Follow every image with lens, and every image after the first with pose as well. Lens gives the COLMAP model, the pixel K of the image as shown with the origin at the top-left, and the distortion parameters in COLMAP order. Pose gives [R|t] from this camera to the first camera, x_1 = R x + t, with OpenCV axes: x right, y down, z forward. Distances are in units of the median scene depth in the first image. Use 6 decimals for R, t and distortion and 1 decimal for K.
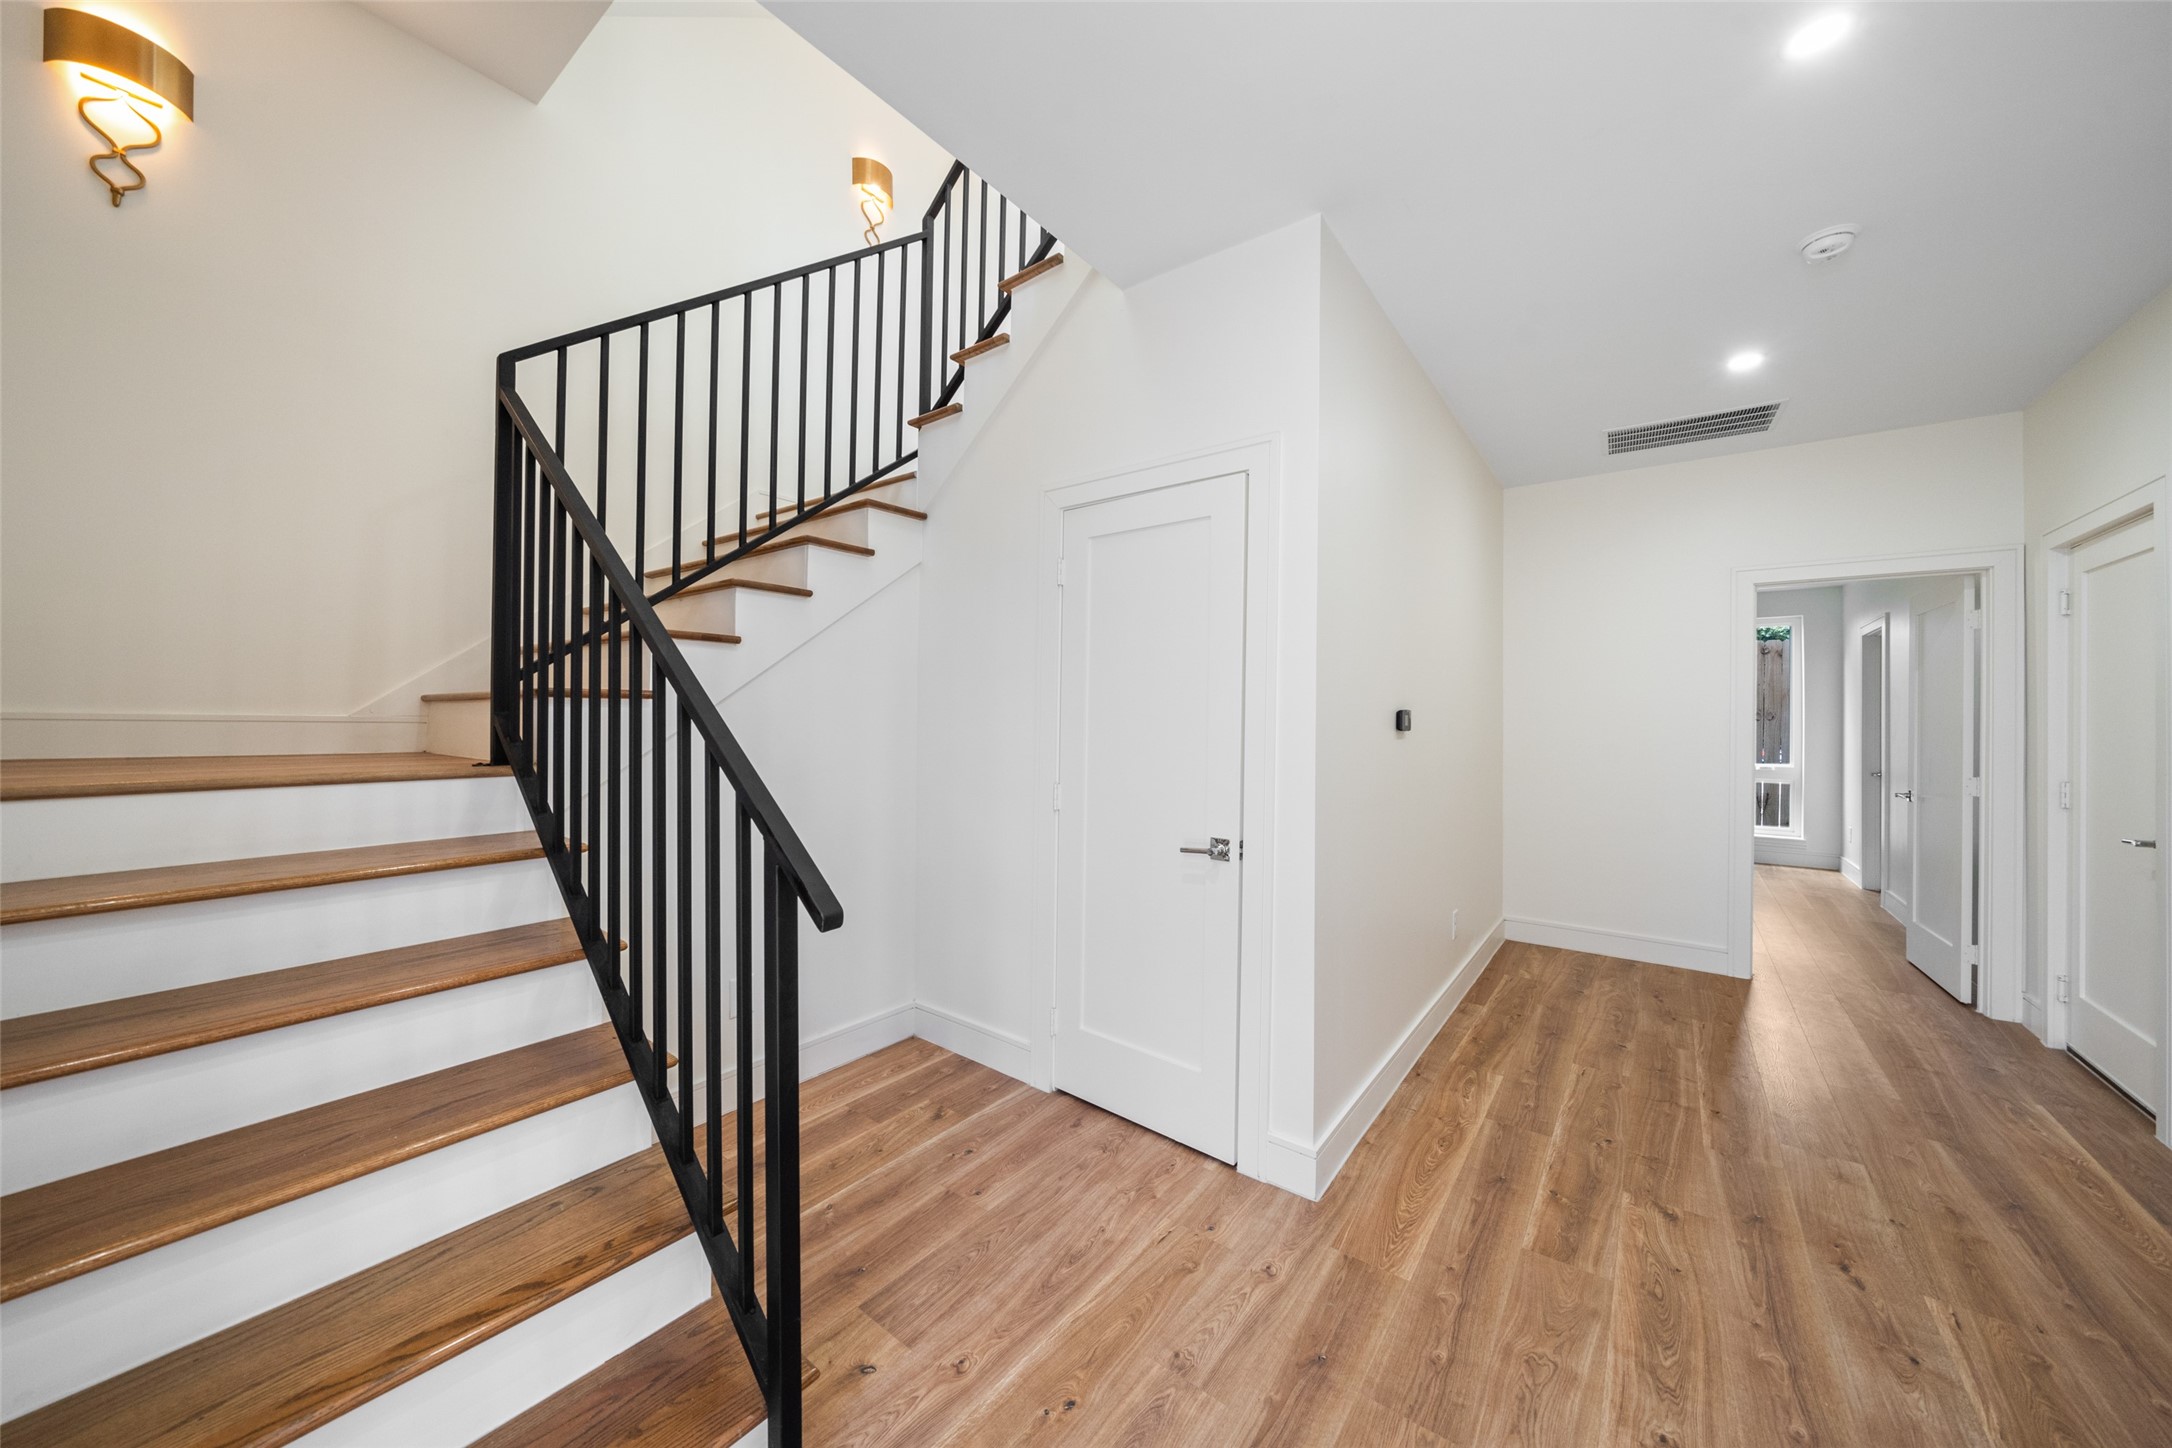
lens RADIAL K [[749.4, 0, 1094.6], [0, 749.4, 733.9], [0, 0, 1]] dist [-0.004573, 0.000427]
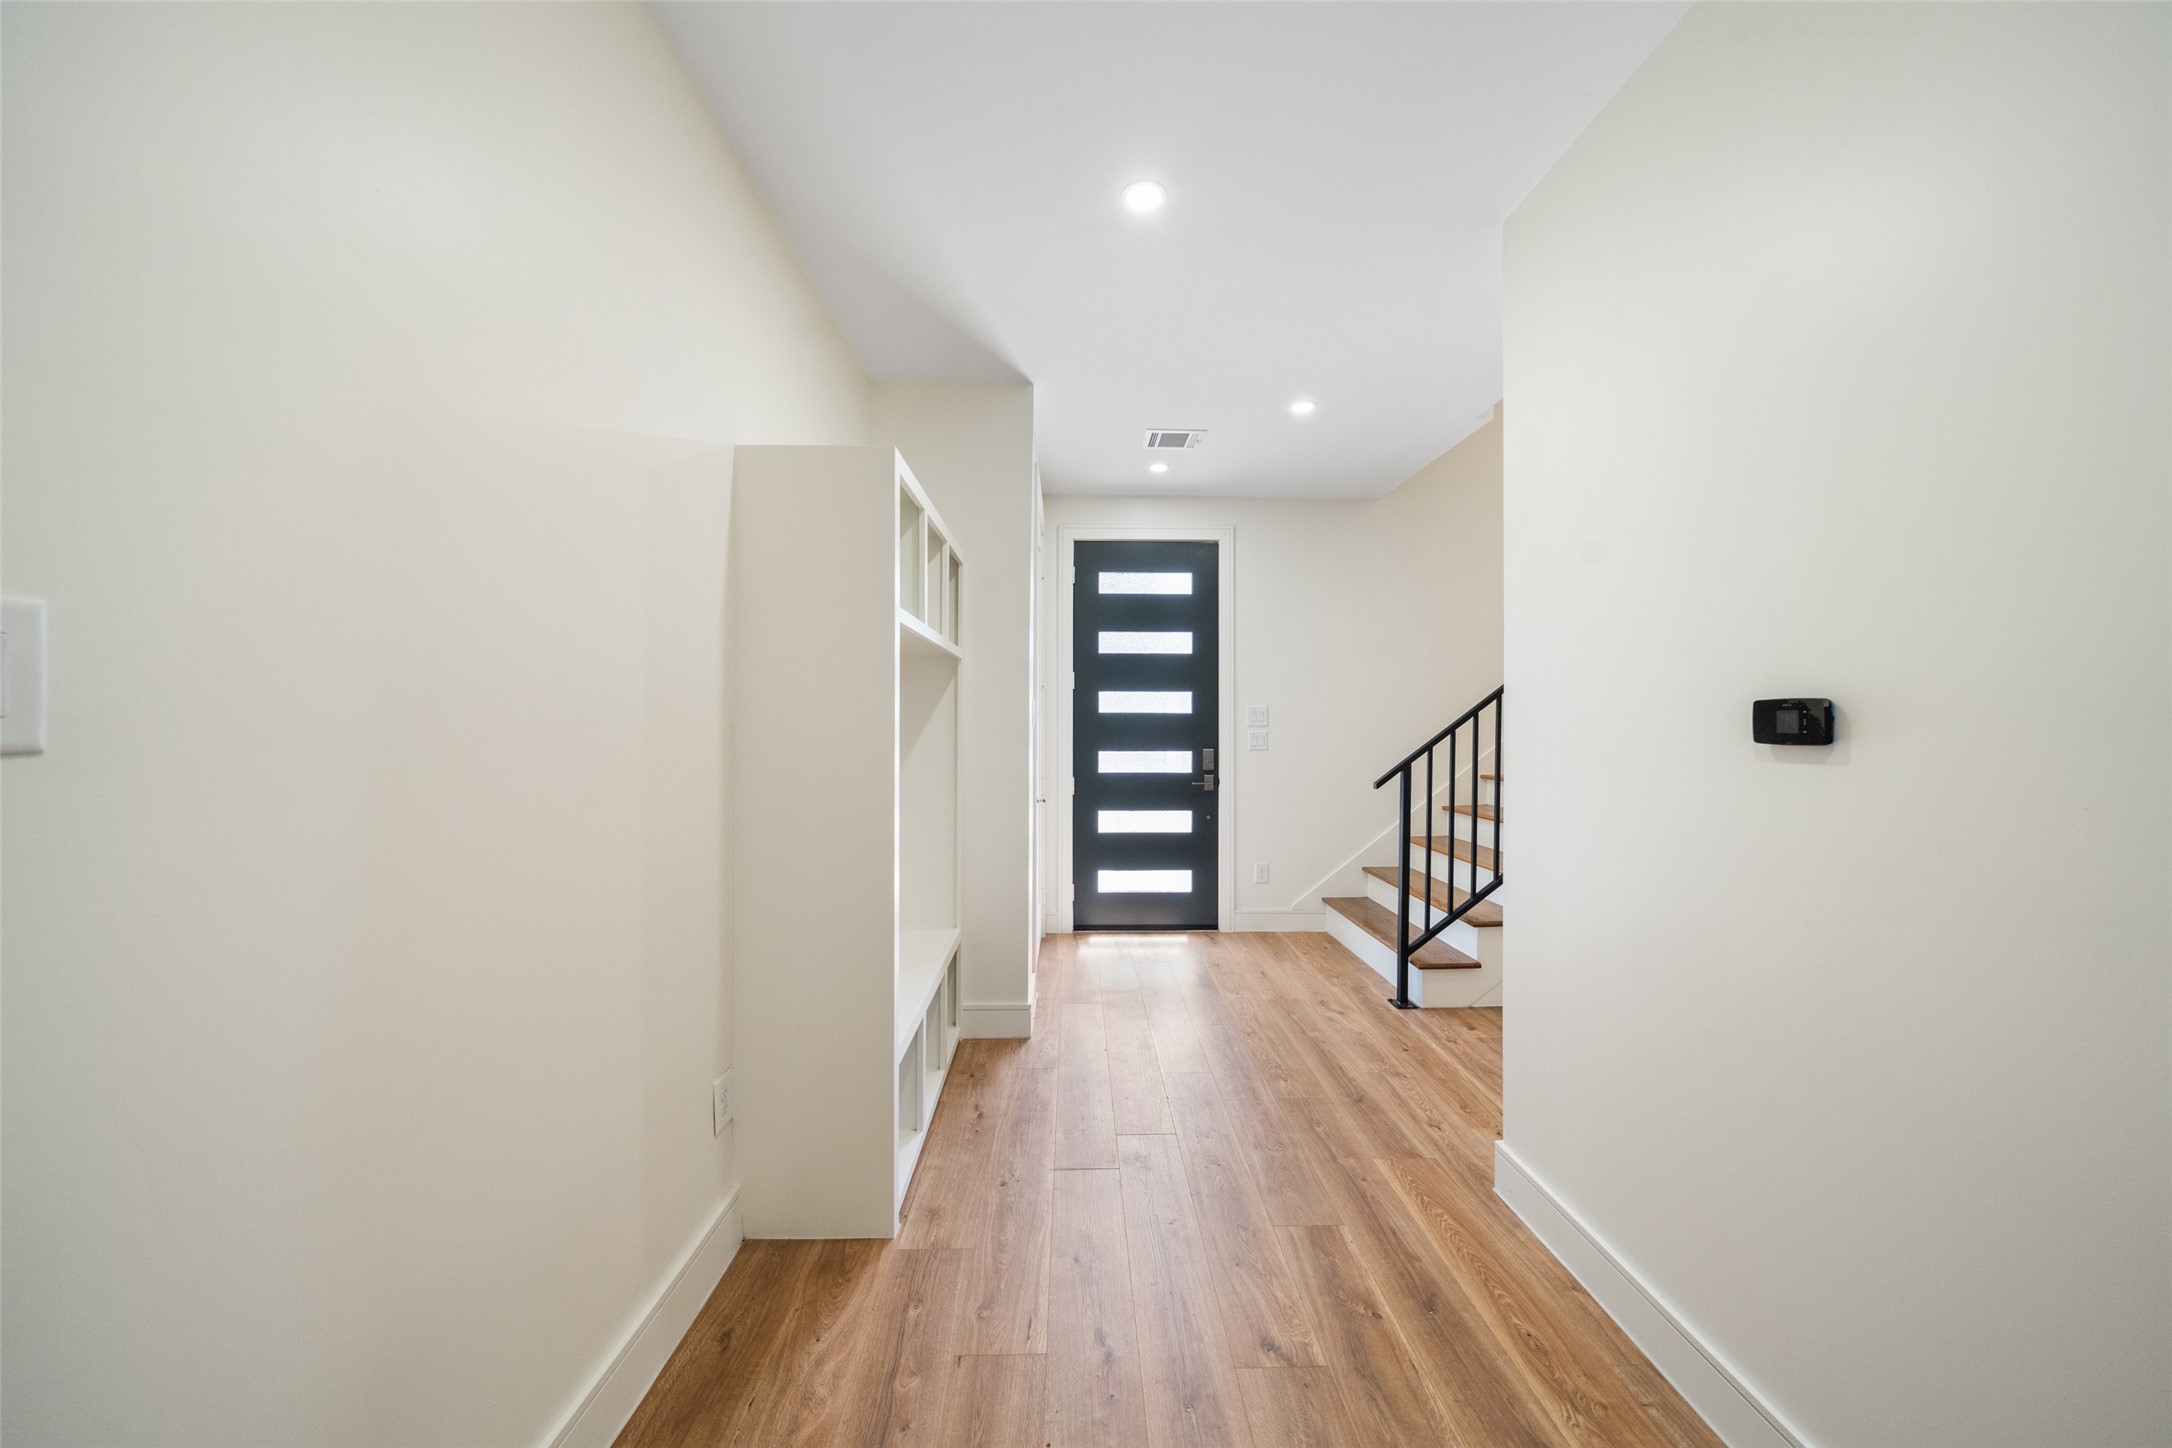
lens RADIAL K [[749.4, 0, 1094.6], [0, 749.4, 733.9], [0, 0, 1]] dist [-0.004573, 0.000427]
pose [[-0.777333, -0.000977, -0.629088, 1.560744], [-0.023753, 0.999331, 0.027798, -0.016886], [0.628640, 0.036551, -0.776837, 1.629696]]
